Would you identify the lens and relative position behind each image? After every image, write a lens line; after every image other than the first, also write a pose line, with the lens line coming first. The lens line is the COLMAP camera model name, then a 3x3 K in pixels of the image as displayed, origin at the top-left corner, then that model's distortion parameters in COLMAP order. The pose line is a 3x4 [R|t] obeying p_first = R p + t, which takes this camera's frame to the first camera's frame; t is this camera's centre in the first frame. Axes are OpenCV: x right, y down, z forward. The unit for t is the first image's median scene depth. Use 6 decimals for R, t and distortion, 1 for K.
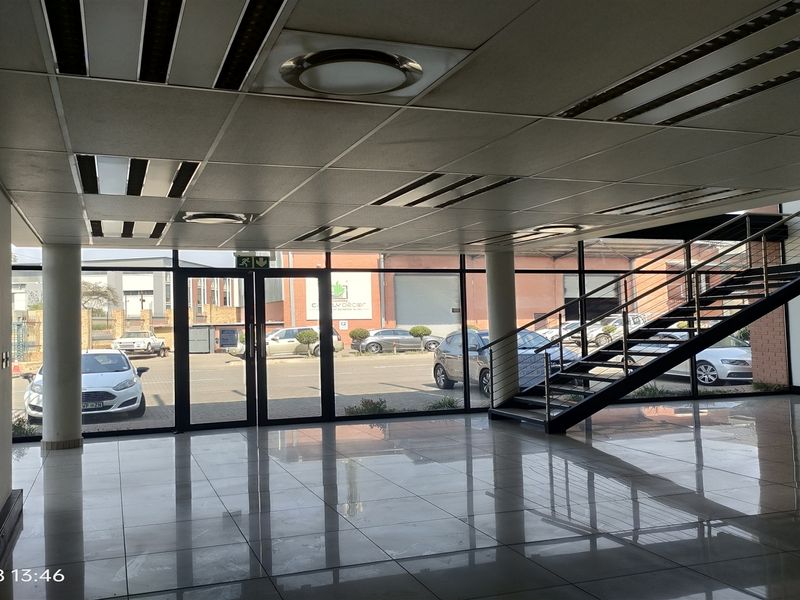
lens RADIAL K [[772.9, 0, 402.3], [0, 772.9, 298.3], [0, 0, 1]] dist [0.088339, 0.000000]
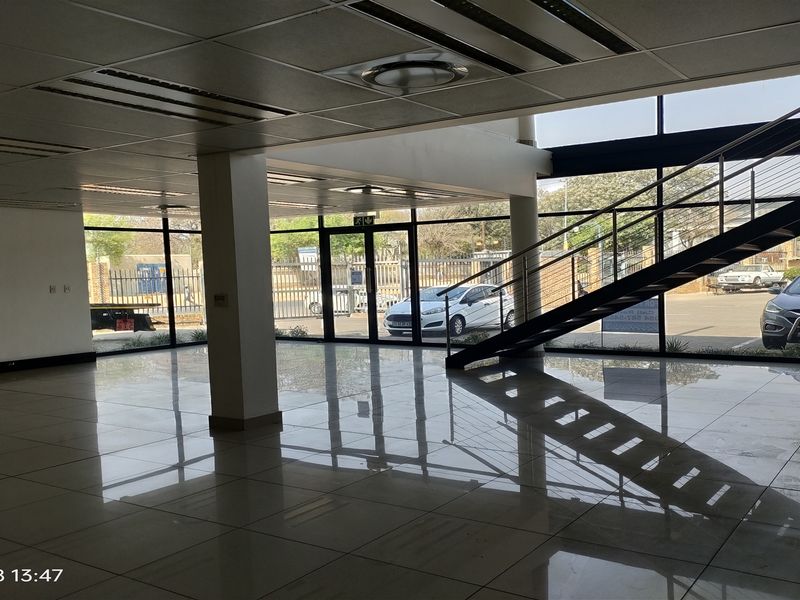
lens RADIAL K [[772.9, 0, 389.3], [0, 772.9, 289.0], [0, 0, 1]] dist [0.088339, 0.000000]
pose [[0.556253, 0.029093, -0.830504, 0.925240], [0.035349, 0.997654, 0.058624, -0.006193], [0.830261, -0.061967, 0.553919, 0.294465]]
